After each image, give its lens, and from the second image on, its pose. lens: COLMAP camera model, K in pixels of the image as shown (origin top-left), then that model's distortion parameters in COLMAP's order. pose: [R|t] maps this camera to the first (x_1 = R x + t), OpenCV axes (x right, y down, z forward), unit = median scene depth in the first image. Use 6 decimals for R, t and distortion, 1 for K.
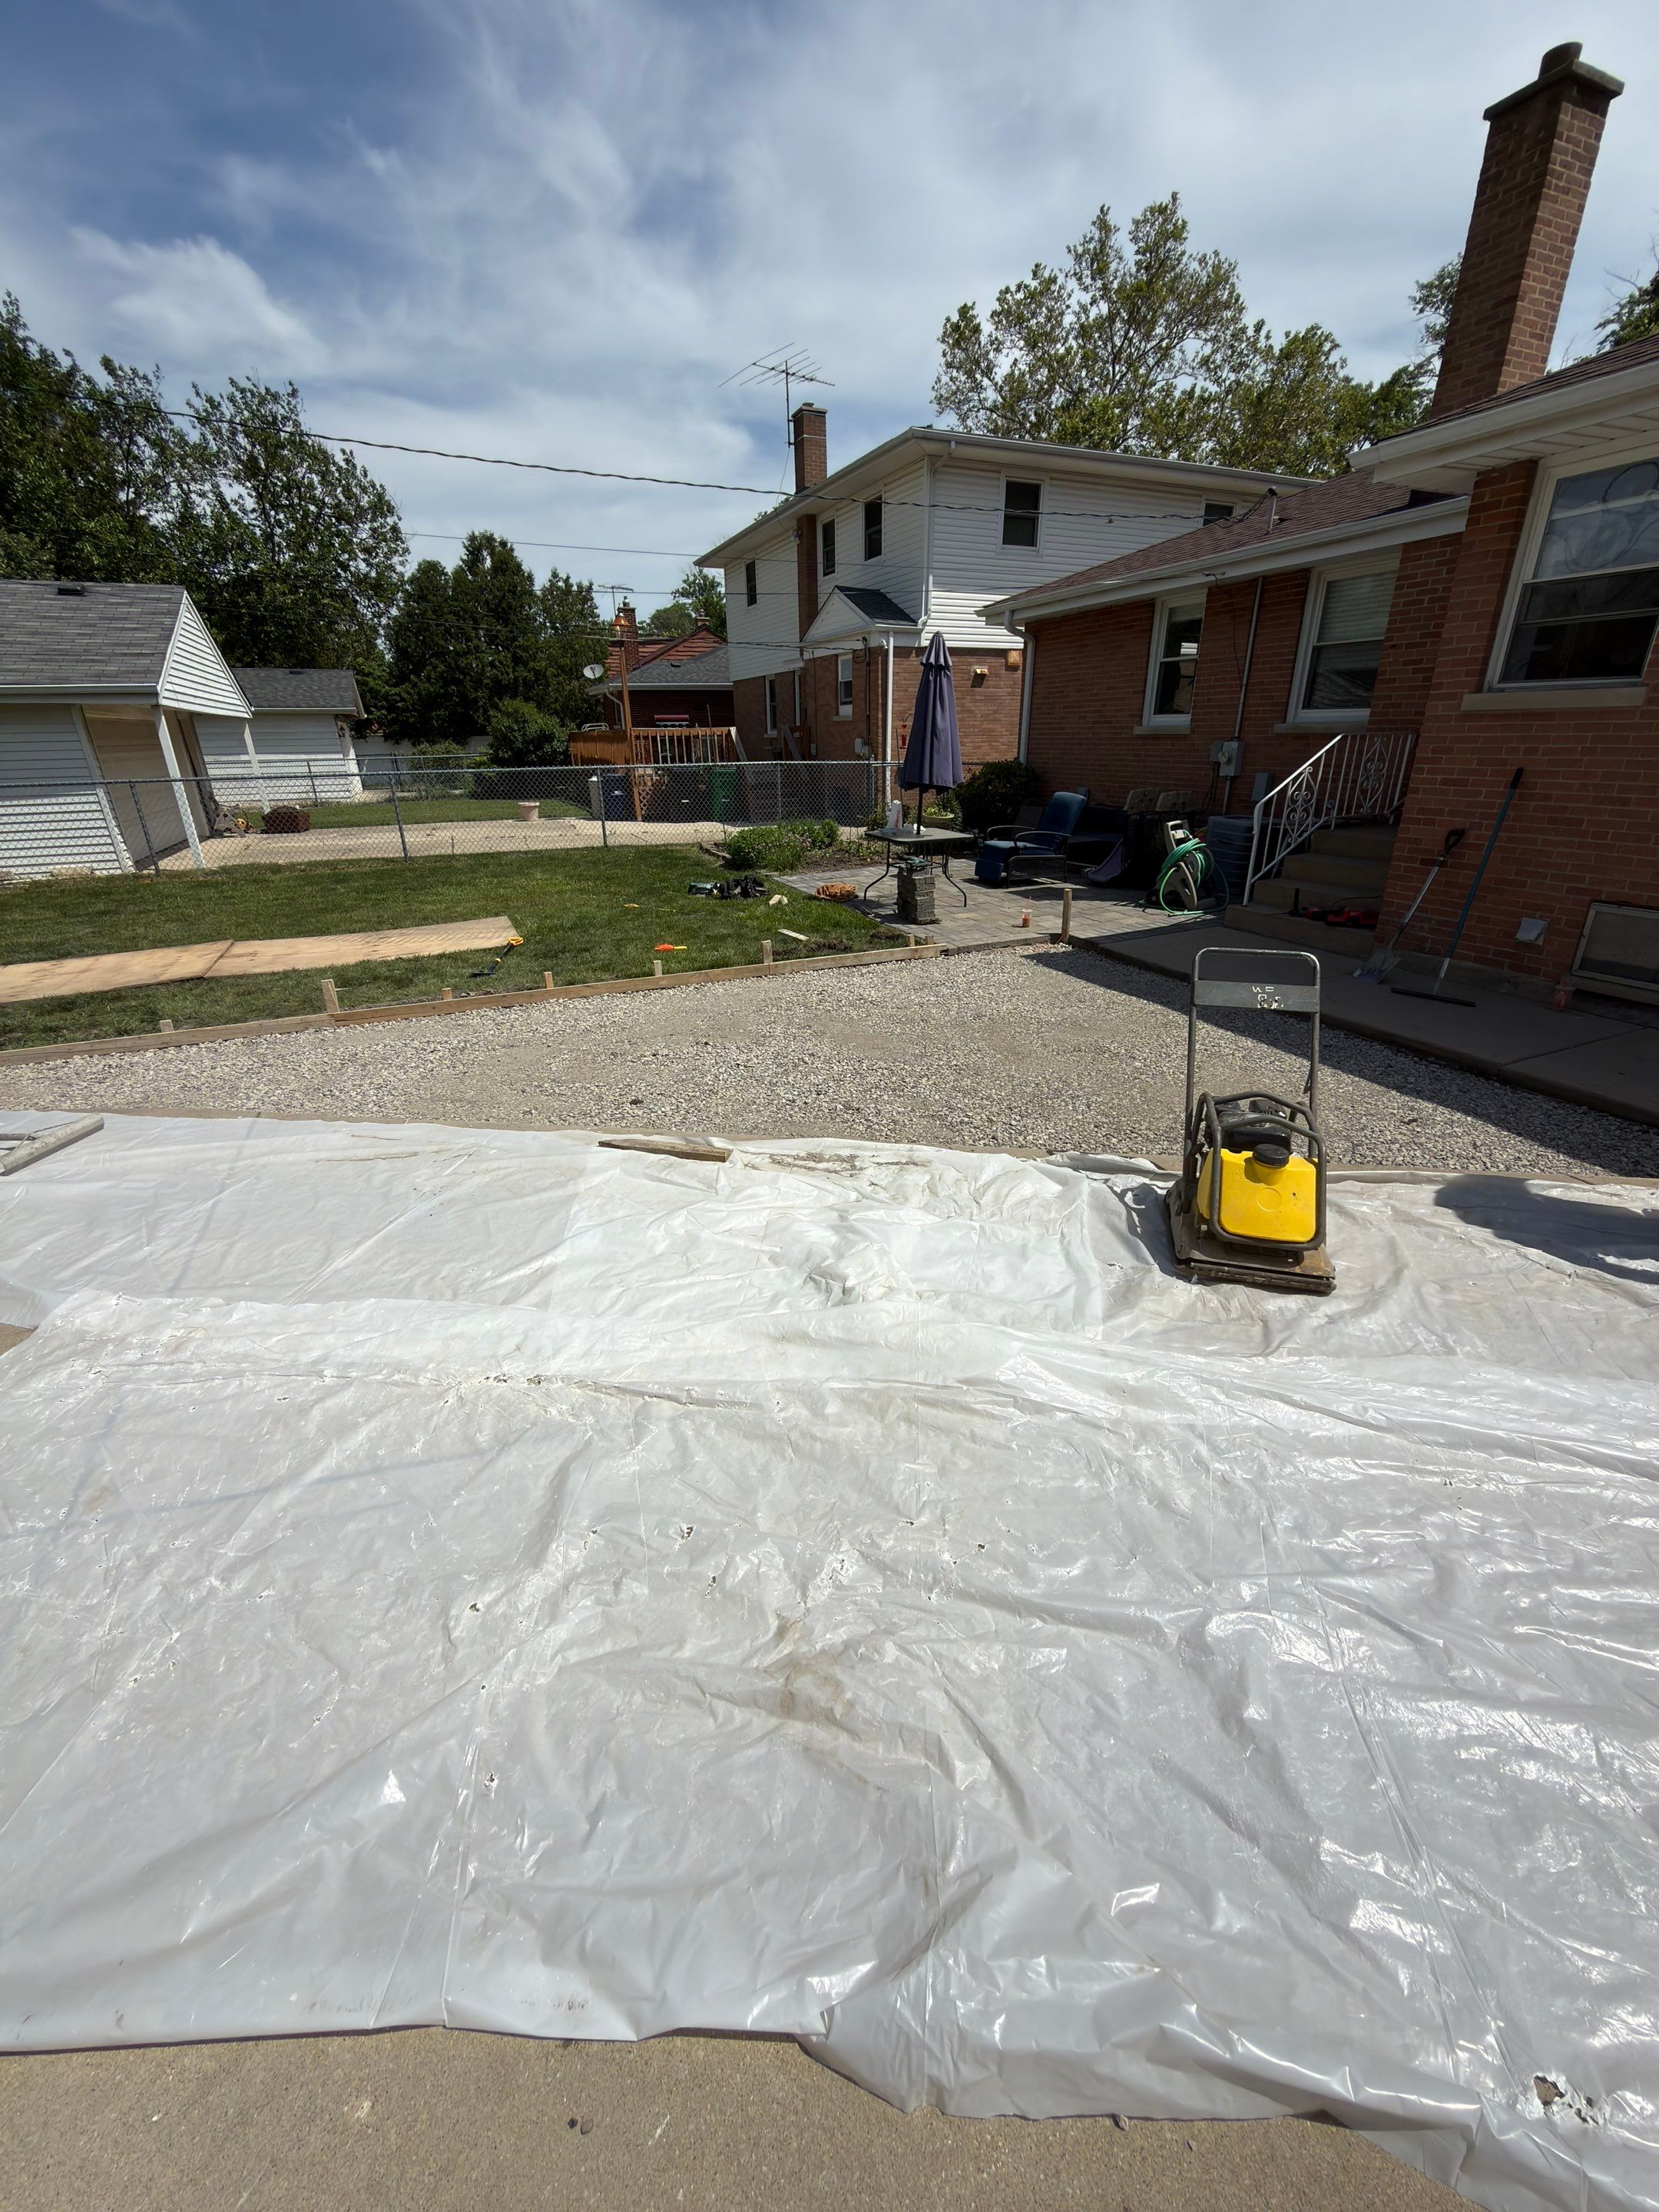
lens RADIAL K [[876.0, 0, 827.1], [0, 876.0, 1107.3], [0, 0, 1]] dist [-0.000817, -0.000543]
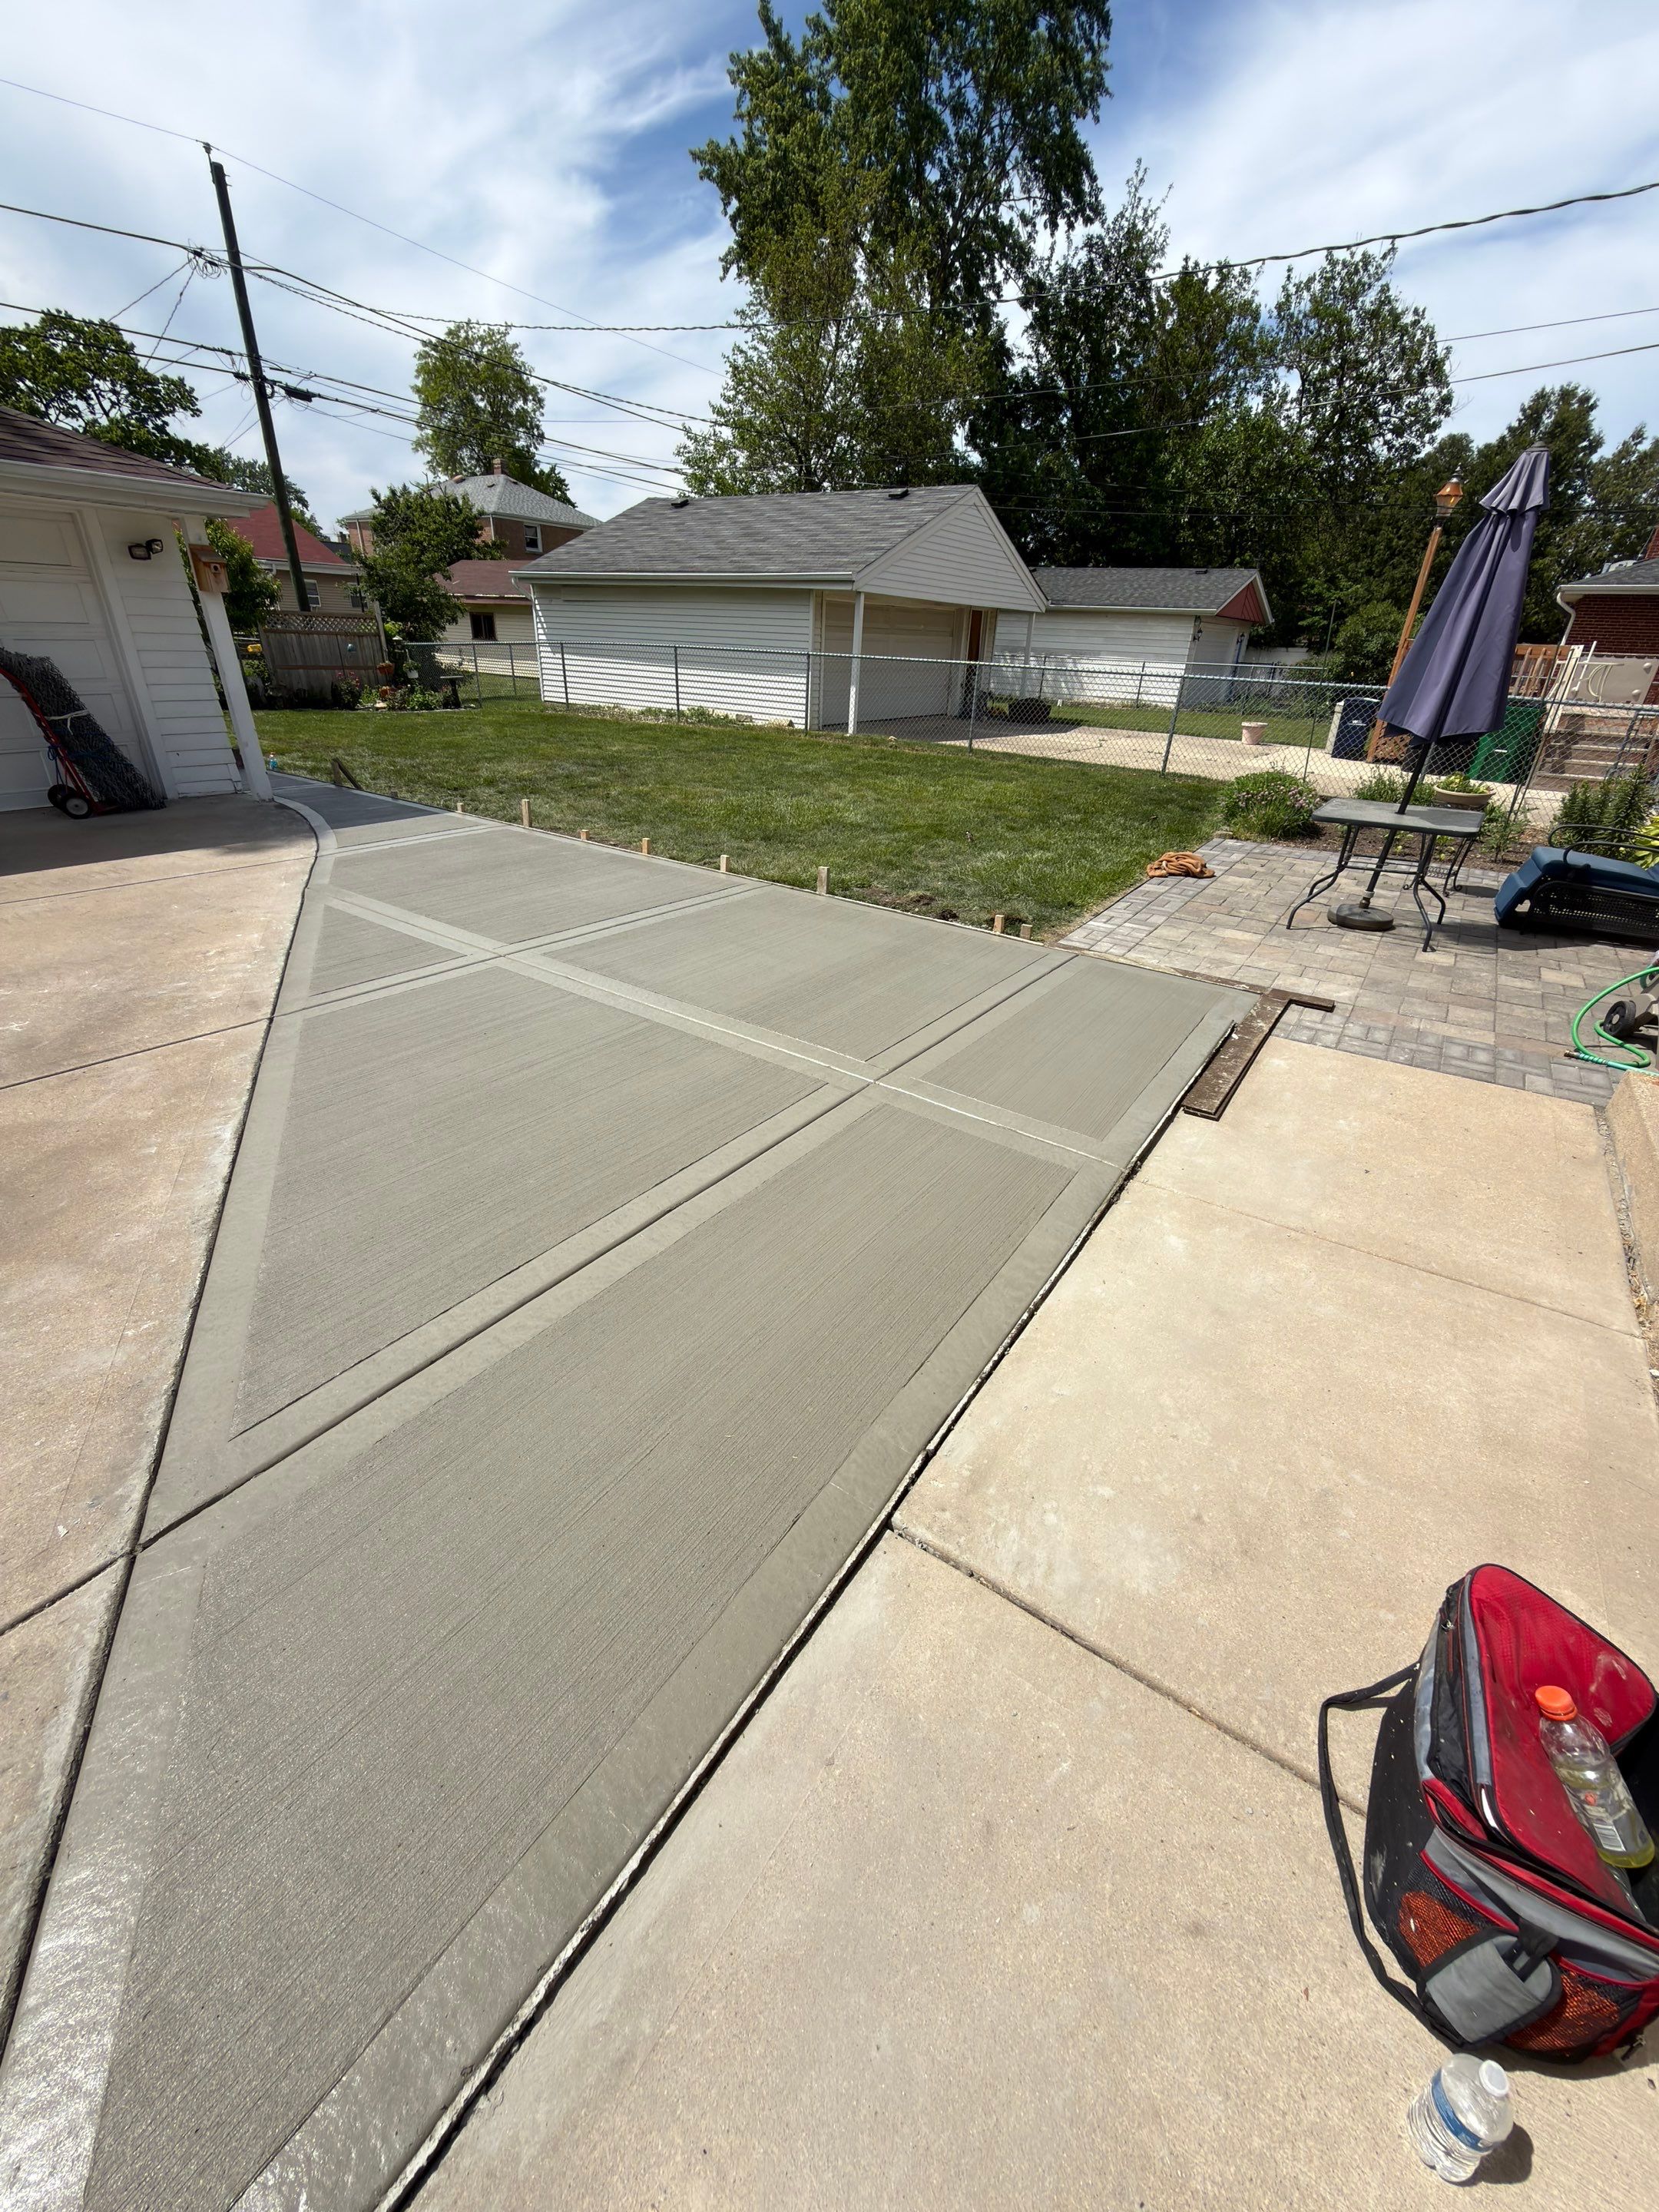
lens RADIAL K [[876.0, 0, 827.1], [0, 876.0, 1107.3], [0, 0, 1]] dist [-0.000817, -0.000543]
pose [[0.522316, 0.436850, -0.732358, 0.124441], [-0.377069, 0.888611, 0.261130, -0.039166], [0.764856, 0.139757, 0.628859, 0.095602]]
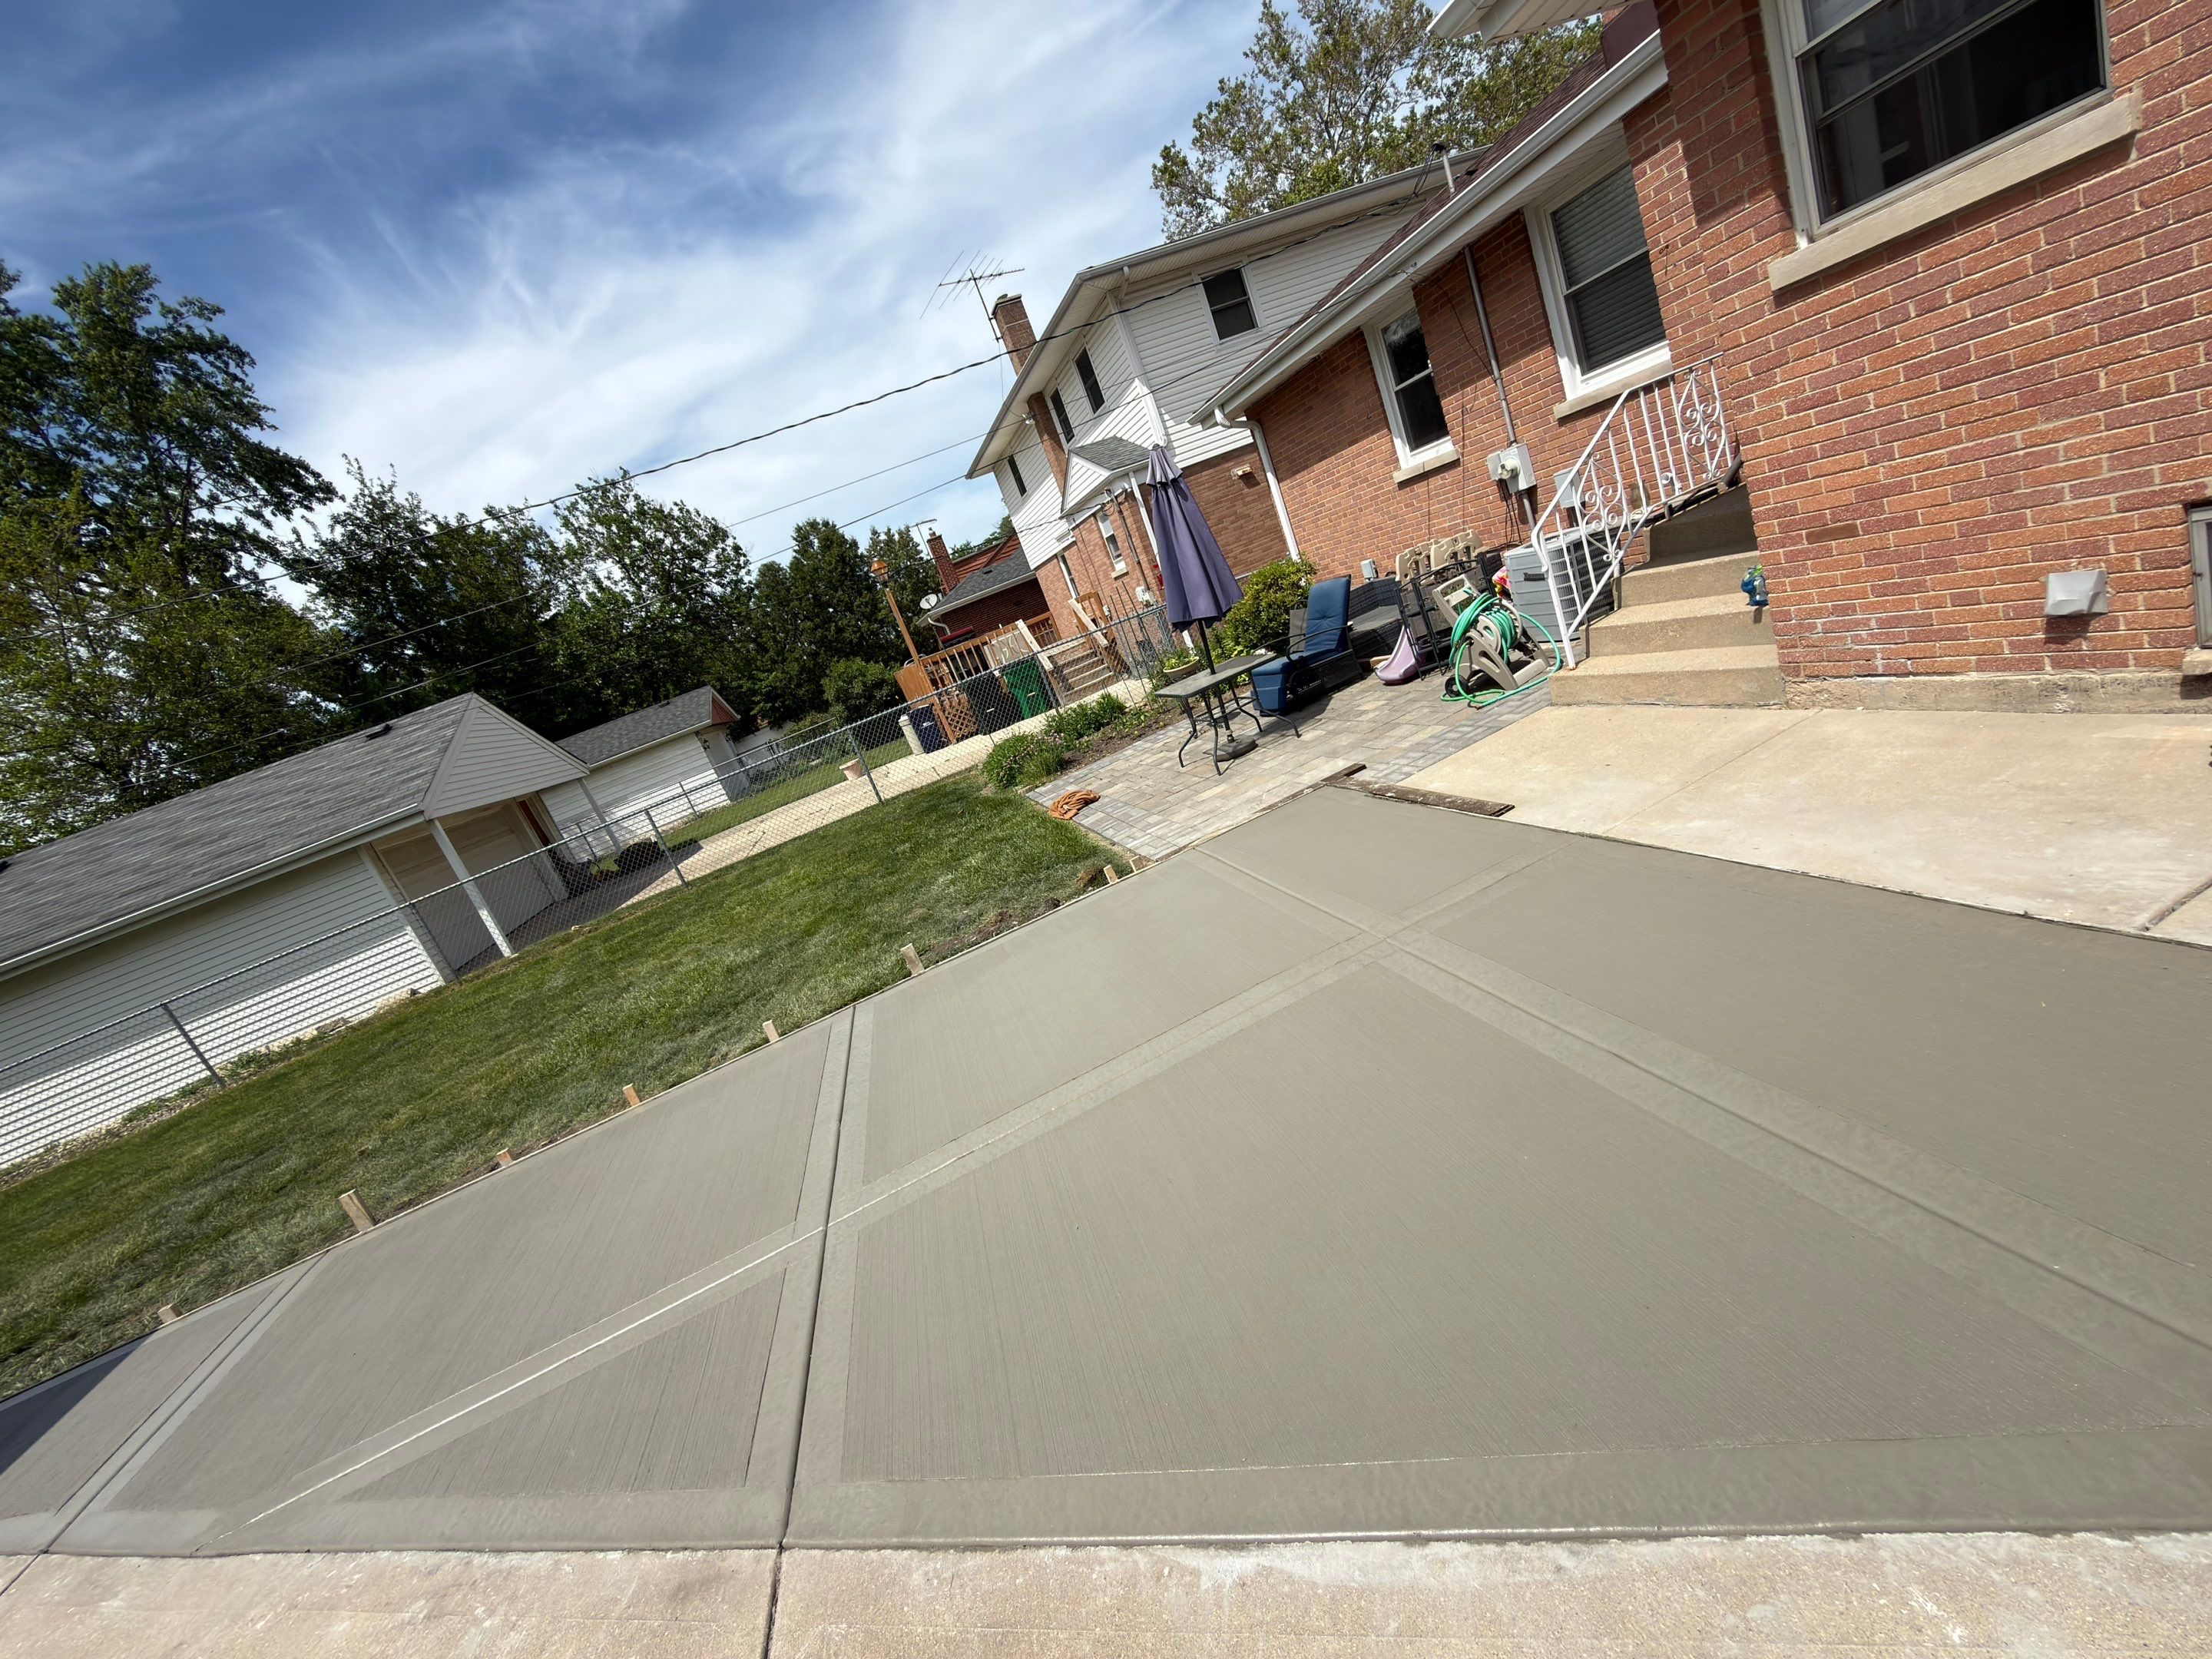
lens RADIAL K [[876.0, 0, 1107.3], [0, 876.0, 836.3], [0, 0, 1]] dist [-0.000817, -0.000543]
pose [[0.934222, -0.299565, -0.193625, 0.052703], [0.274934, 0.950593, -0.144169, -0.024381], [0.227247, 0.081452, 0.970425, 0.060762]]
